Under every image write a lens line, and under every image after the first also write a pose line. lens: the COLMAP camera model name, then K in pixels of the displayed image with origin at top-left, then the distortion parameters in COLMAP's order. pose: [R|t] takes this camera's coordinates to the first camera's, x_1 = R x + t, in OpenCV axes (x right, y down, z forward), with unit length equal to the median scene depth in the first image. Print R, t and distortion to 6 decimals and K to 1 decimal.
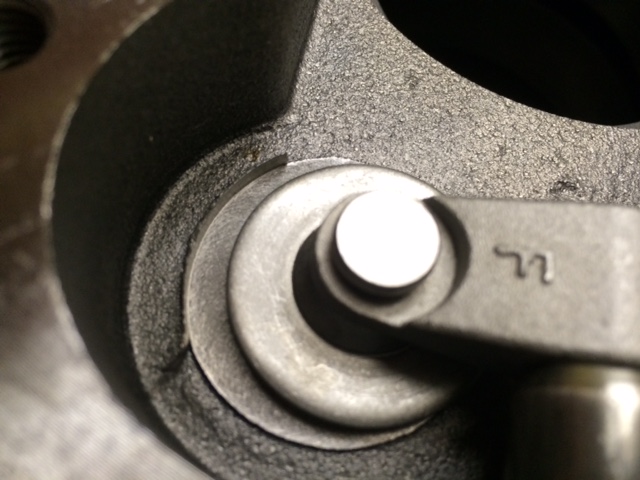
lens RADIAL K [[553.5, 0, 319.7], [0, 553.5, 239.8], [0, 0, 1]] dist [0.075442, -0.106373]
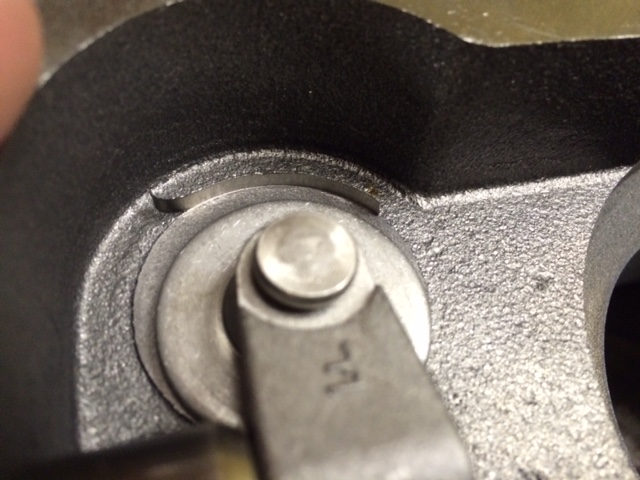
lens RADIAL K [[553.5, 0, 319.8], [0, 553.5, 240.0], [0, 0, 1]] dist [0.075442, -0.106373]
pose [[0.453351, 0.728279, -0.513889, 0.574842], [-0.839145, 0.543113, 0.029405, -0.061489], [0.300515, 0.417897, 0.857352, 0.100609]]
